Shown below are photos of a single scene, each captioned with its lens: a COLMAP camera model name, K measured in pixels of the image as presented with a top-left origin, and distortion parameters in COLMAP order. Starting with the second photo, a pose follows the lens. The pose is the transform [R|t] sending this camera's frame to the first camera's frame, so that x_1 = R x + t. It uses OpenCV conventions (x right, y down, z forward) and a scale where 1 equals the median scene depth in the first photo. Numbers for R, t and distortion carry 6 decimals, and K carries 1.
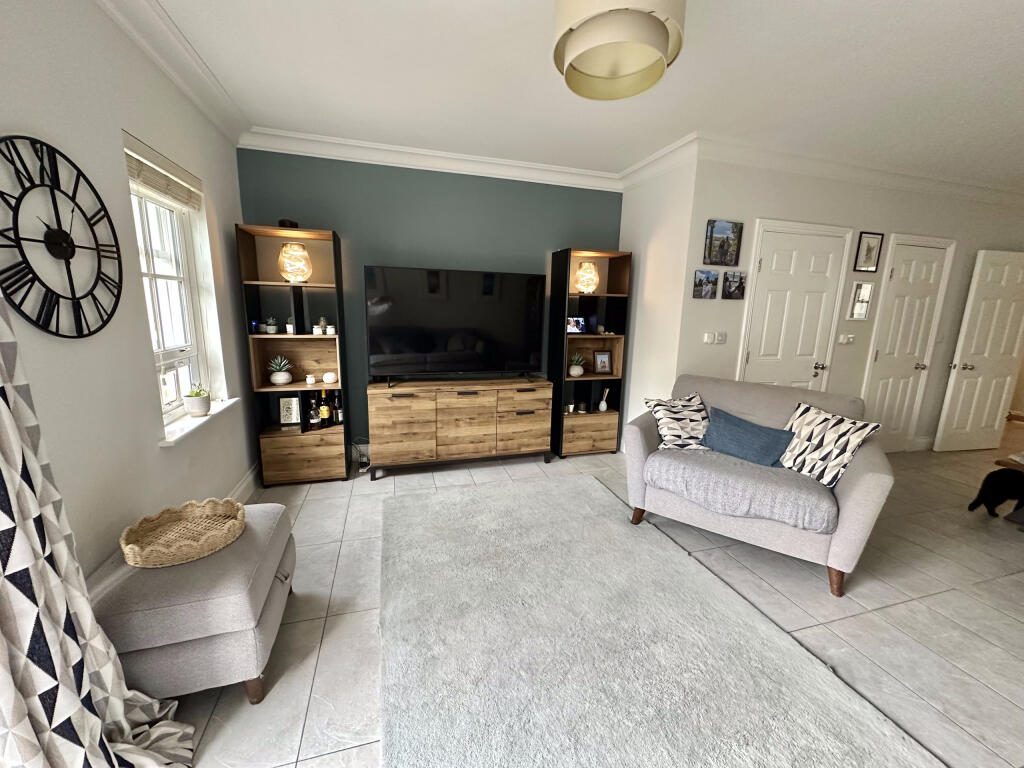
lens RADIAL K [[405.8, 0, 516.5], [0, 405.8, 382.1], [0, 0, 1]] dist [-0.000285, 0.000260]
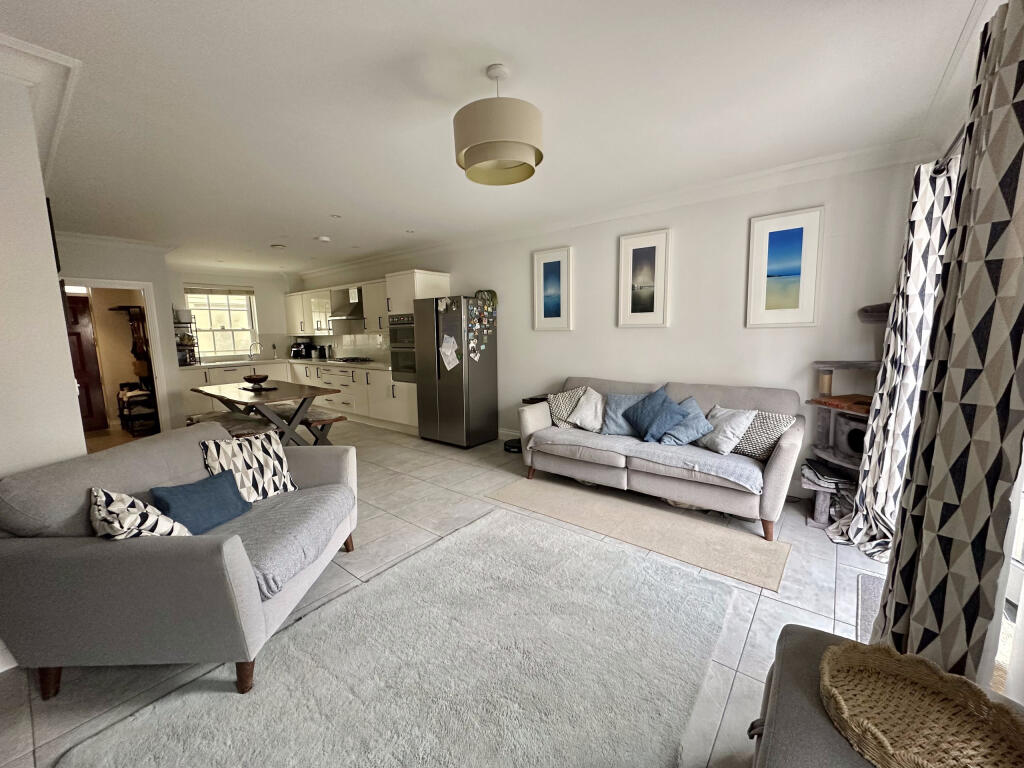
lens RADIAL K [[405.8, 0, 510.9], [0, 405.8, 385.9], [0, 0, 1]] dist [-0.000285, 0.000260]
pose [[-0.572220, -0.123696, 0.810718, -0.480483], [0.158502, 0.953240, 0.257316, -0.228940], [-0.804637, 0.275742, -0.525857, 1.091889]]
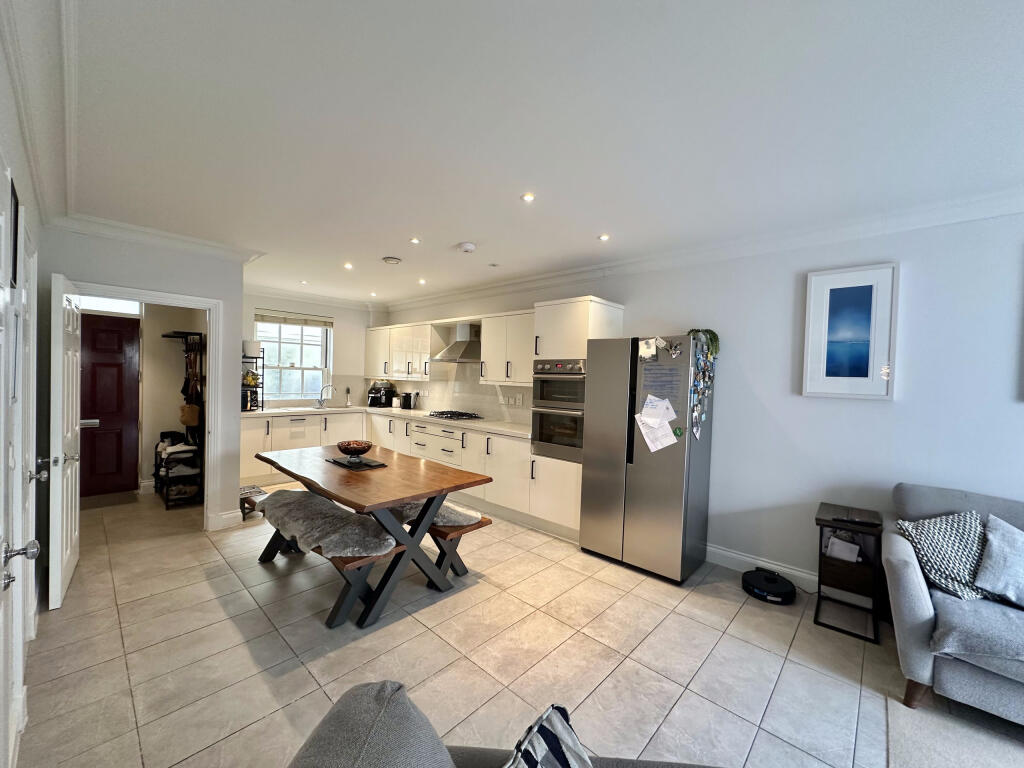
lens RADIAL K [[405.8, 0, 510.6], [0, 405.8, 384.8], [0, 0, 1]] dist [-0.000285, 0.000260]
pose [[-0.511896, -0.056358, 0.857197, 0.484012], [0.119636, 0.983445, 0.136101, -0.262242], [-0.850676, 0.172221, -0.496679, 1.226606]]
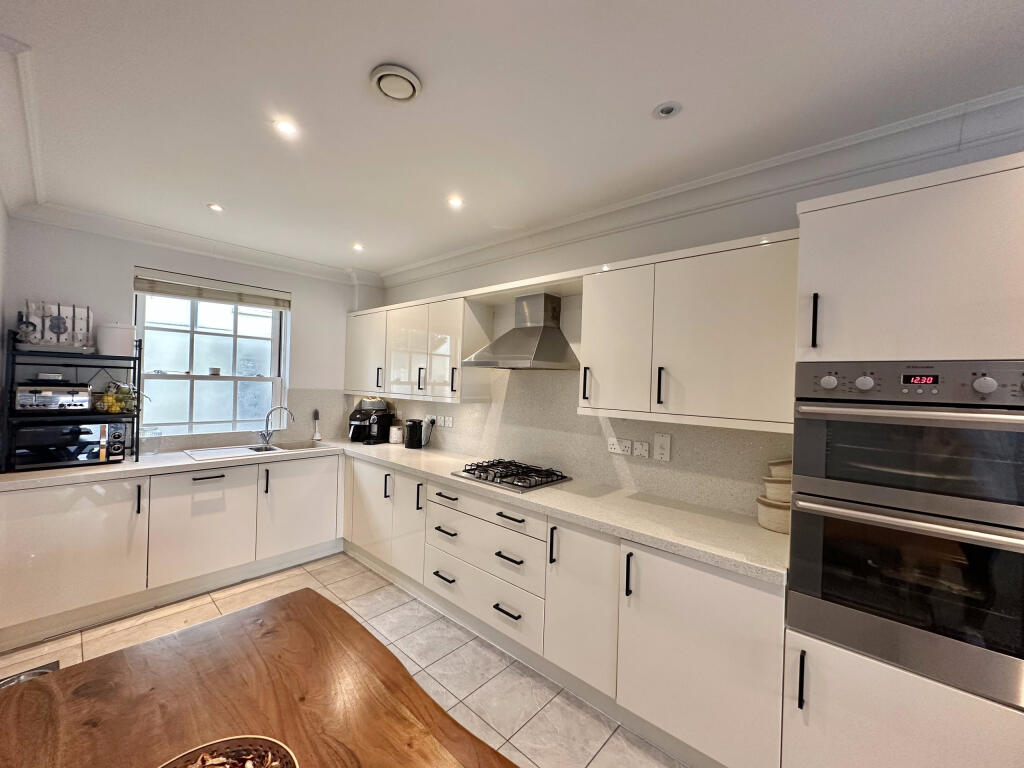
lens RADIAL K [[405.8, 0, 508.5], [0, 405.8, 384.4], [0, 0, 1]] dist [-0.000285, 0.000260]
pose [[-0.518007, -0.043551, 0.854267, 1.537010], [0.115851, 0.985929, 0.120513, -0.214069], [-0.847494, 0.161394, -0.505673, 0.968579]]
